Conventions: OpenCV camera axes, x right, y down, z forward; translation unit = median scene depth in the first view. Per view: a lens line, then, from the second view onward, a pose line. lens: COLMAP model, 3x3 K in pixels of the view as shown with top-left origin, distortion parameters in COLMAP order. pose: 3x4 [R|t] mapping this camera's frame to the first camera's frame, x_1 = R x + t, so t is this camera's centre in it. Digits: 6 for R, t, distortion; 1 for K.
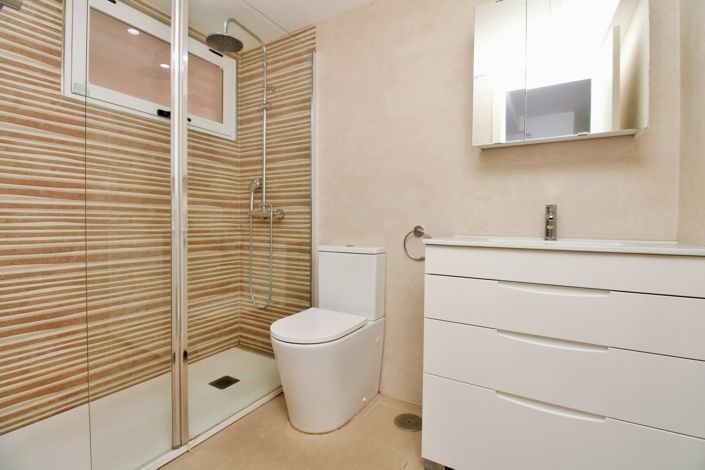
lens RADIAL K [[328.2, 0, 352.5], [0, 328.2, 233.4], [0, 0, 1]] dist [-0.010626, -0.001971]
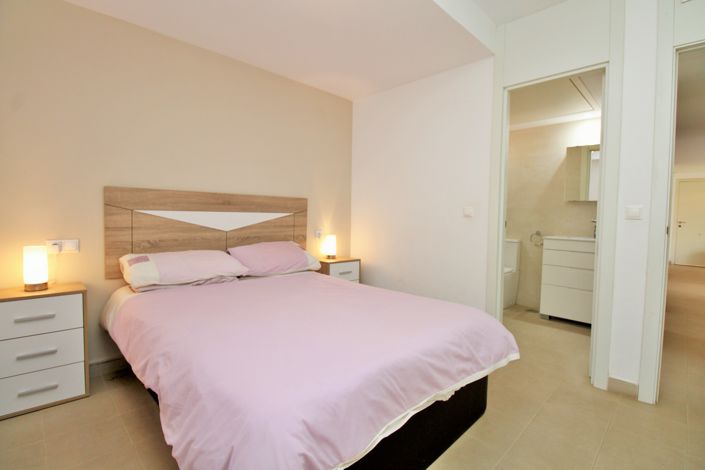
lens RADIAL K [[328.2, 0, 354.1], [0, 328.2, 232.2], [0, 0, 1]] dist [-0.010626, -0.001971]
pose [[0.968121, 0.017675, -0.249858, -0.491498], [-0.010685, 0.999513, 0.029302, -0.067106], [0.250254, -0.025698, 0.967839, -1.601364]]
